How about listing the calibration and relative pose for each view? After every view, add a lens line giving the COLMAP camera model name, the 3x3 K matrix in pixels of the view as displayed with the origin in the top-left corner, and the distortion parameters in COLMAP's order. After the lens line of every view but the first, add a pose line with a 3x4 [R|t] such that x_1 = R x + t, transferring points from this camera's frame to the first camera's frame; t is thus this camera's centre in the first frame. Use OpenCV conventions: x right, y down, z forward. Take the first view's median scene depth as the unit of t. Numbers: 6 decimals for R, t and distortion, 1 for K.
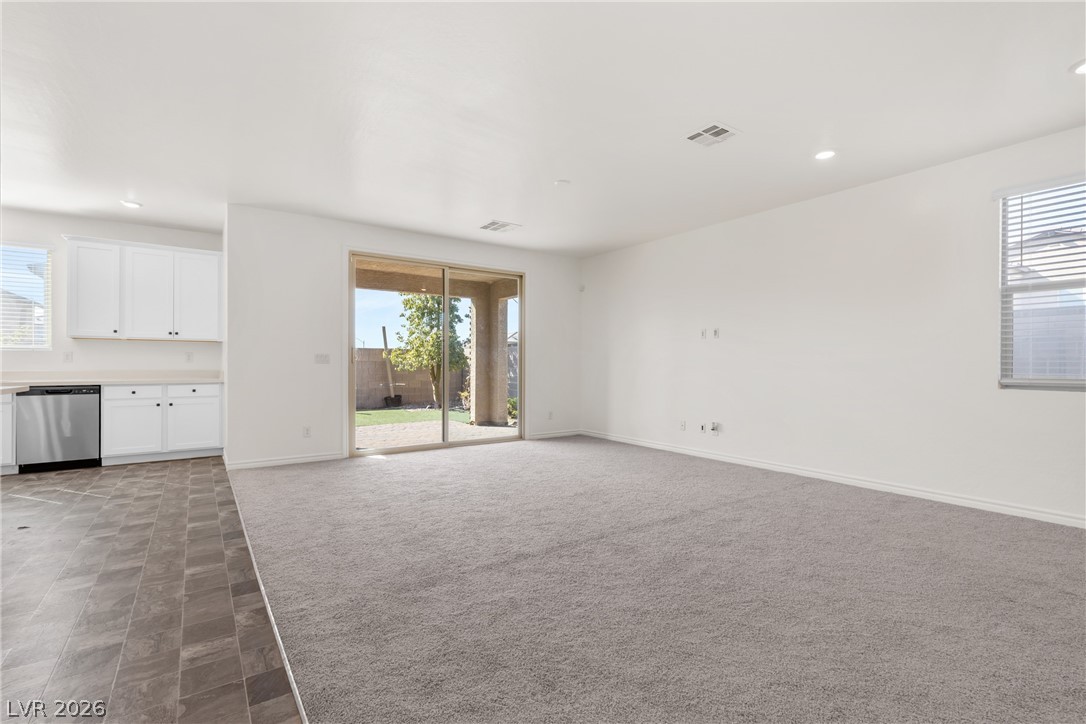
lens RADIAL K [[495.2, 0, 544.6], [0, 495.2, 366.6], [0, 0, 1]] dist [0.009500, -0.000702]
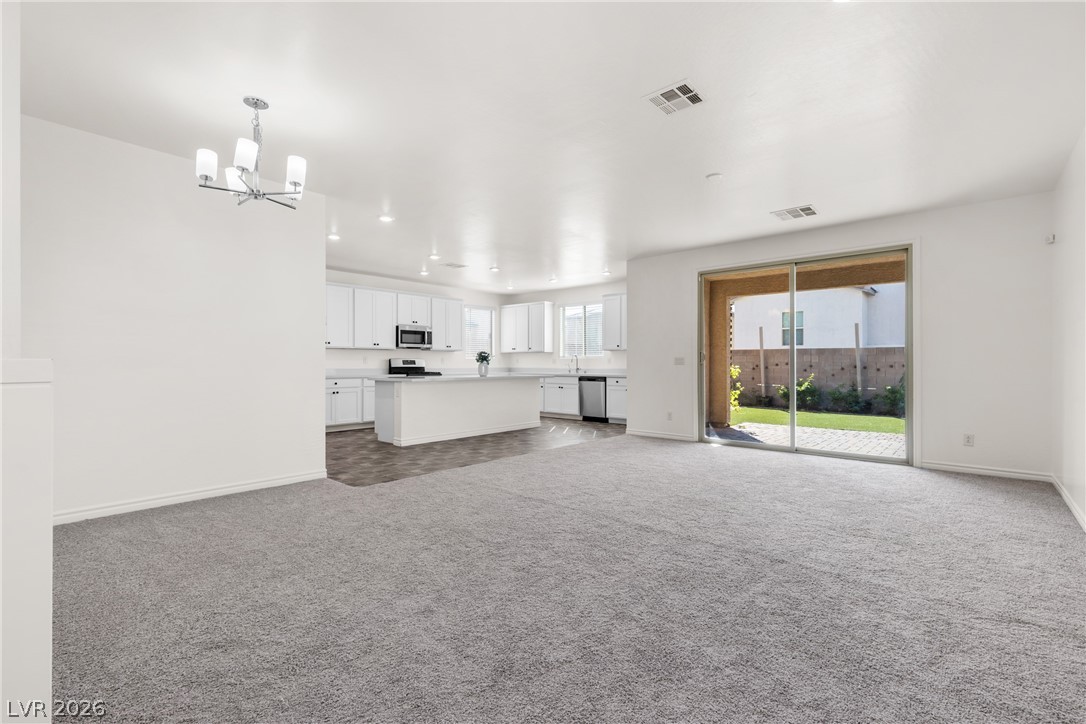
lens RADIAL K [[495.2, 0, 548.4], [0, 495.2, 359.8], [0, 0, 1]] dist [0.009500, -0.000702]
pose [[0.233733, -0.008428, -0.972264, 0.736140], [-0.003733, 0.999947, -0.009566, -0.005781], [0.972294, 0.005865, 0.233689, 0.374279]]
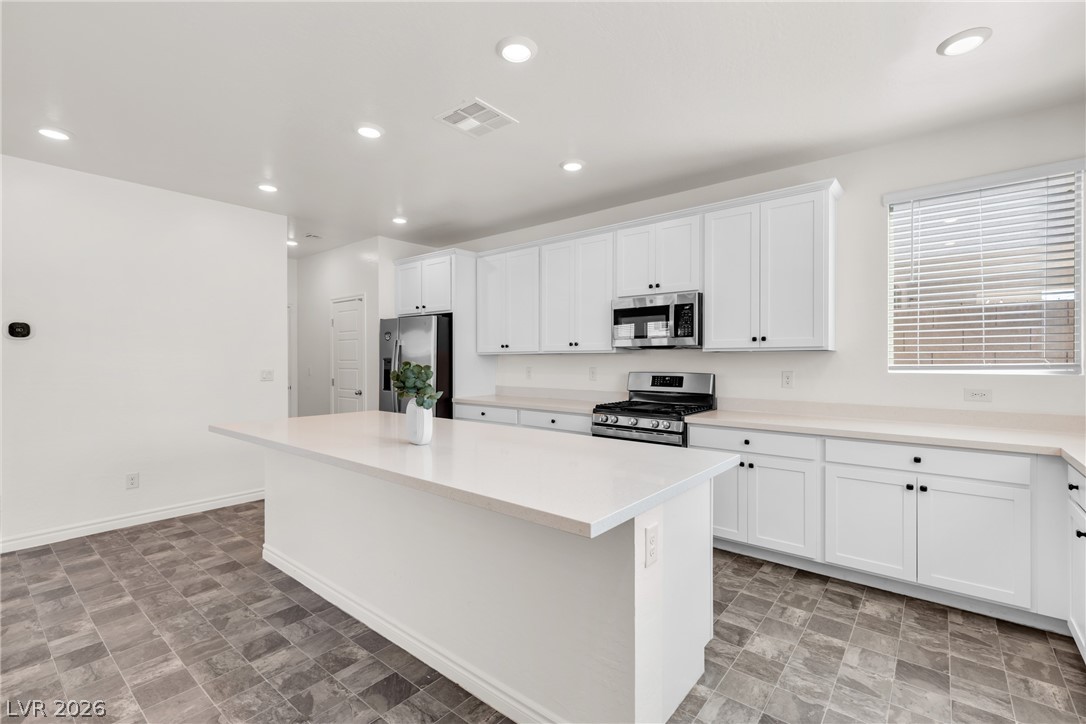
lens RADIAL K [[495.2, 0, 537.7], [0, 495.2, 343.0], [0, 0, 1]] dist [0.009500, -0.000702]
pose [[-0.968070, -0.014570, -0.250254, -0.701122], [-0.006079, 0.999380, -0.034670, -0.042488], [0.250604, -0.032042, -0.967559, 0.978747]]
